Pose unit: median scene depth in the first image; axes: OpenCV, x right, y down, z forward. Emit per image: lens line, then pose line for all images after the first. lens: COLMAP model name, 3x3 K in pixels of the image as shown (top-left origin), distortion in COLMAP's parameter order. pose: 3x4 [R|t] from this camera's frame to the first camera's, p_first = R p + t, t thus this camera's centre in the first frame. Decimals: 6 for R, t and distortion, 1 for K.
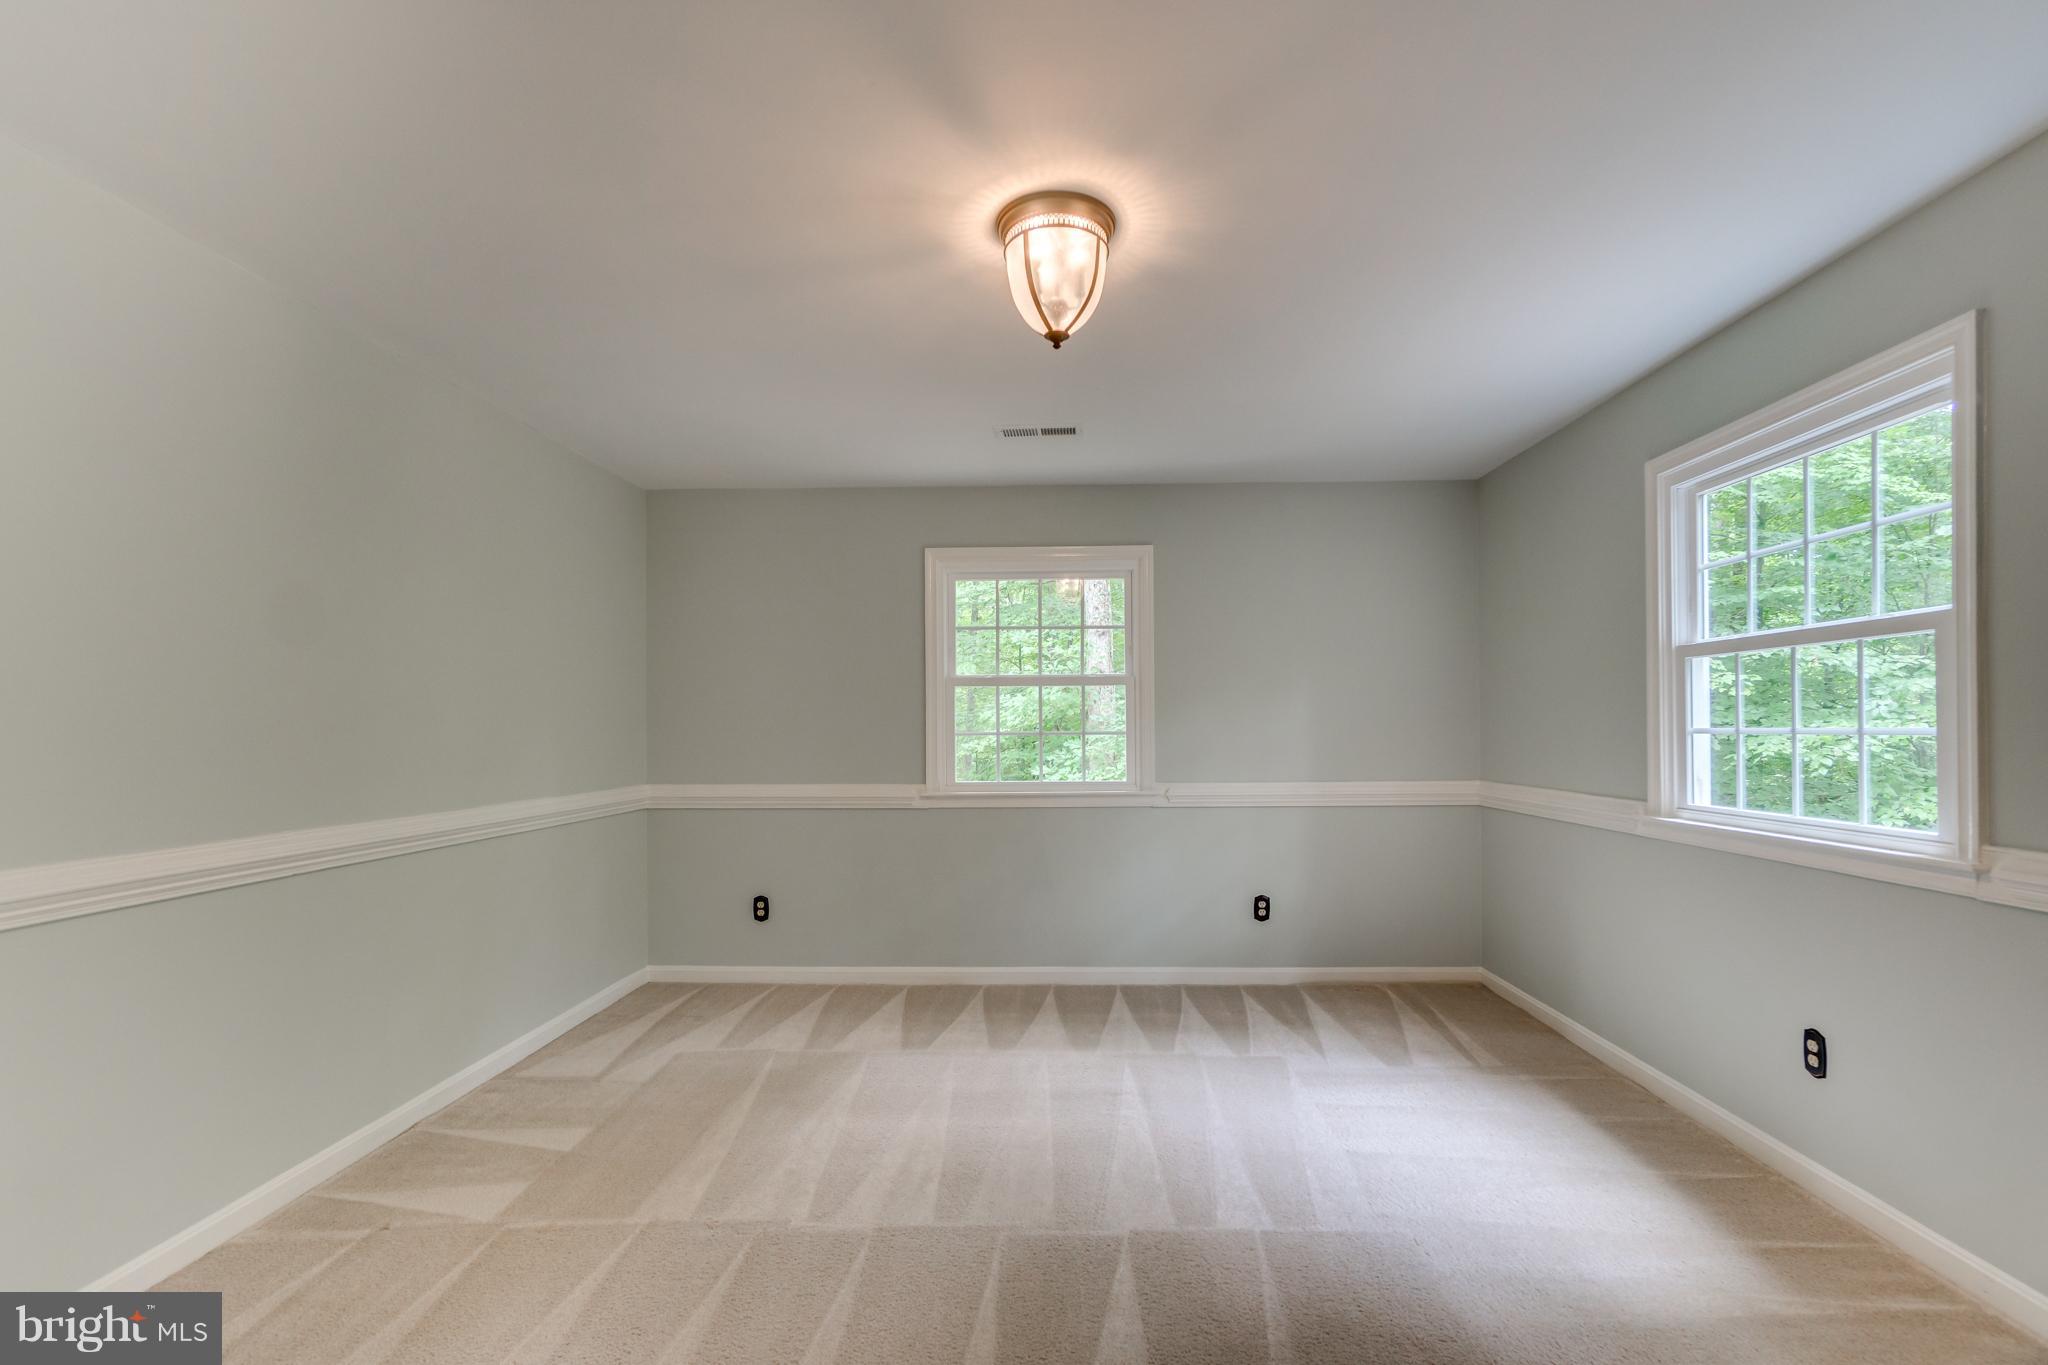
lens RADIAL K [[908.4, 0, 1030.1], [0, 908.4, 718.4], [0, 0, 1]] dist [-0.001856, 0.006623]
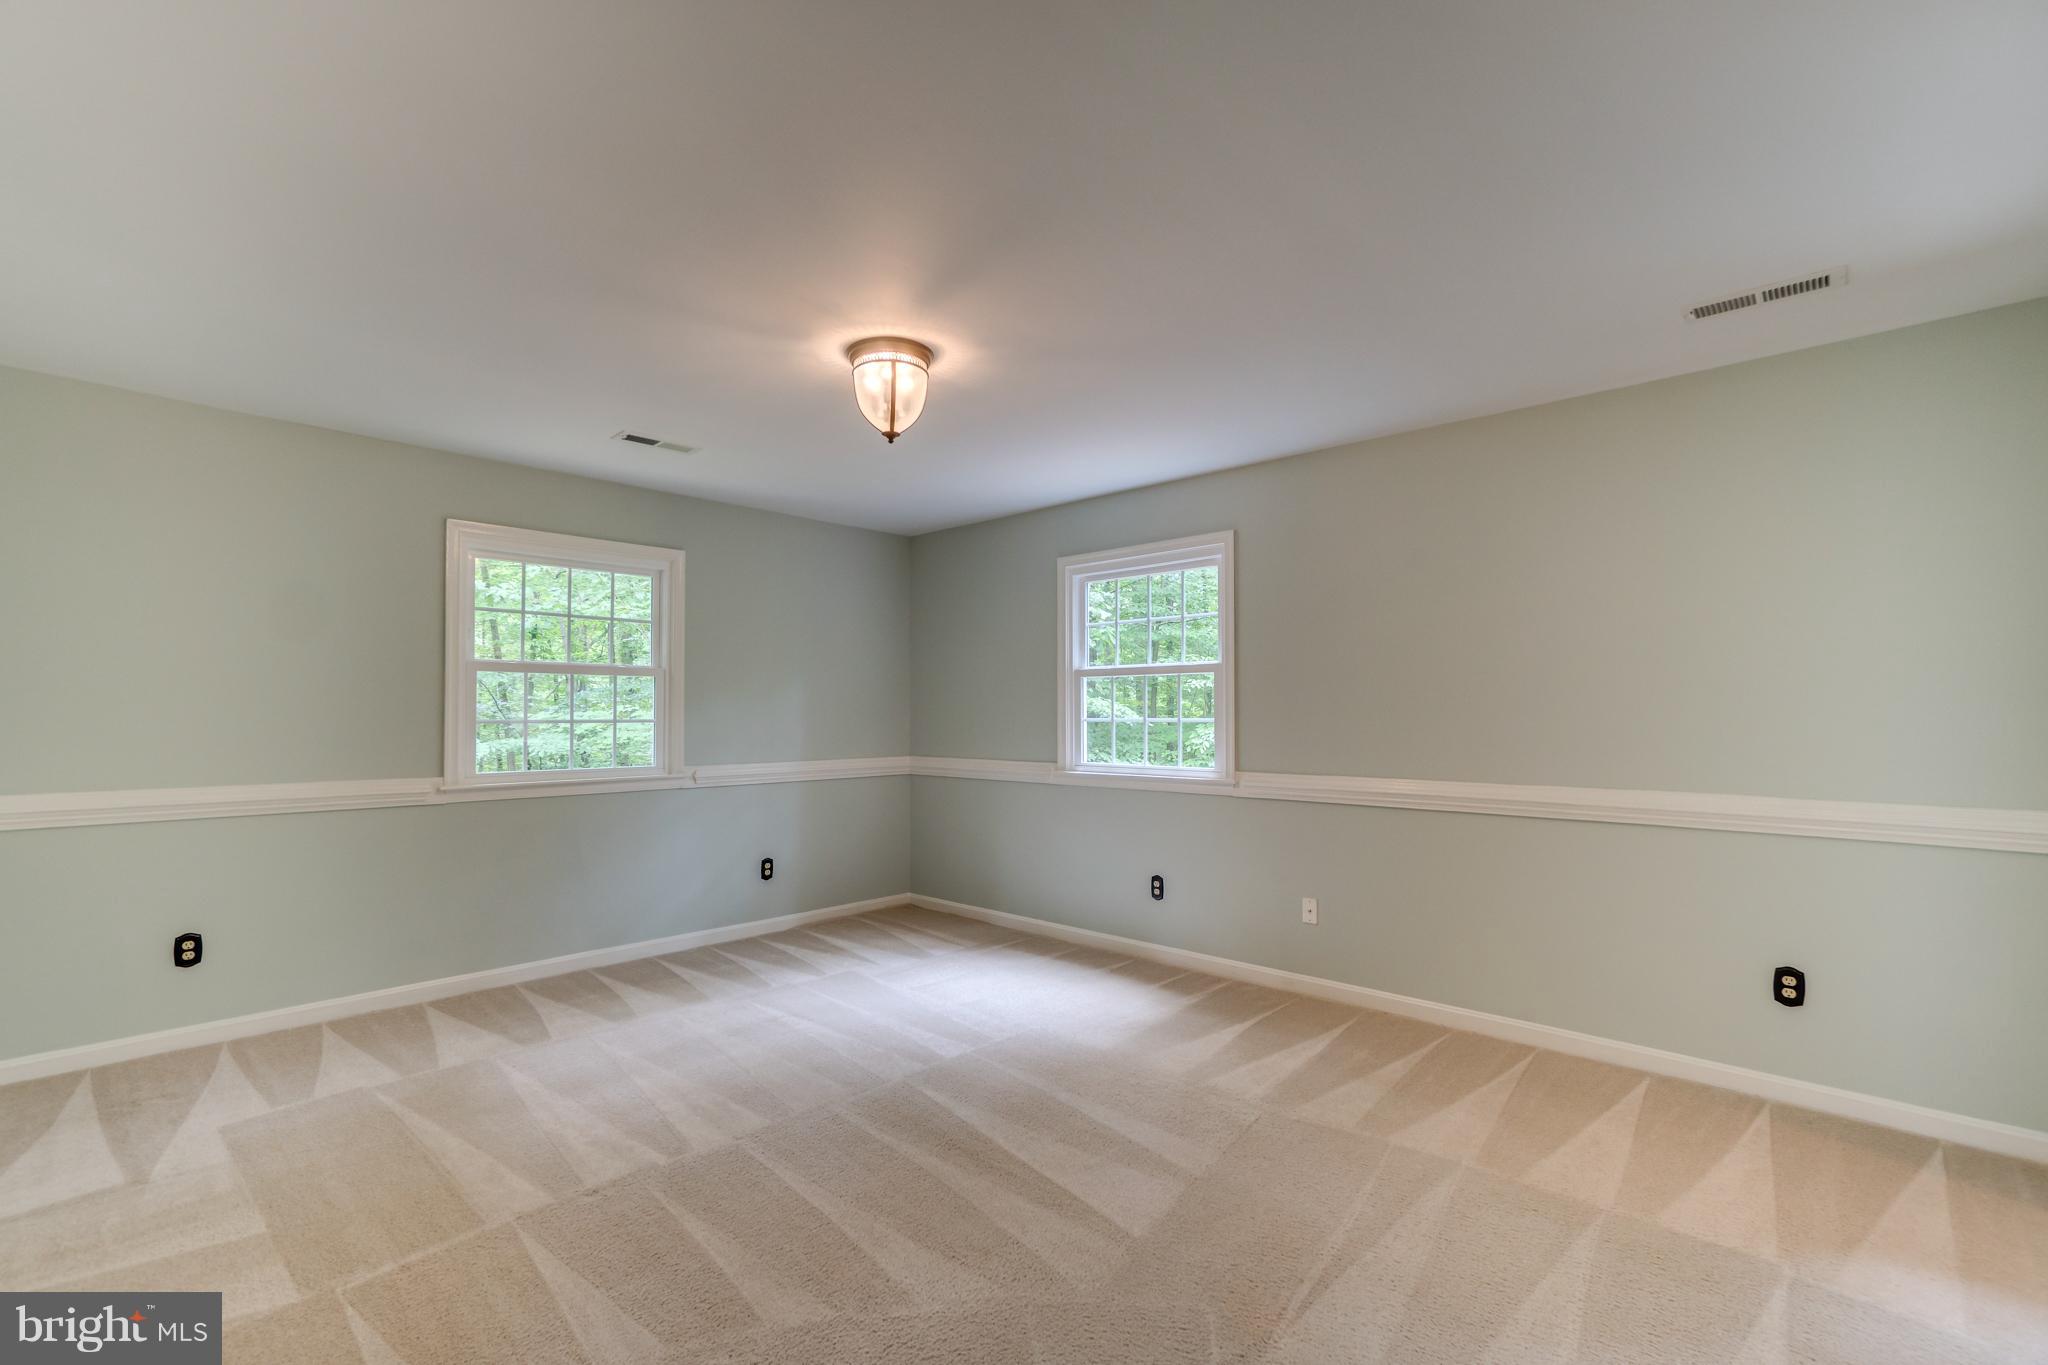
lens RADIAL K [[890.5, 0, 1021.0], [0, 890.5, 690.3], [0, 0, 1]] dist [-0.011067, 0.011892]
pose [[0.671827, 0.026395, 0.740237, -0.484488], [-0.012101, 0.999623, -0.024662, 0.000782], [-0.740609, 0.007611, 0.671893, -0.033845]]
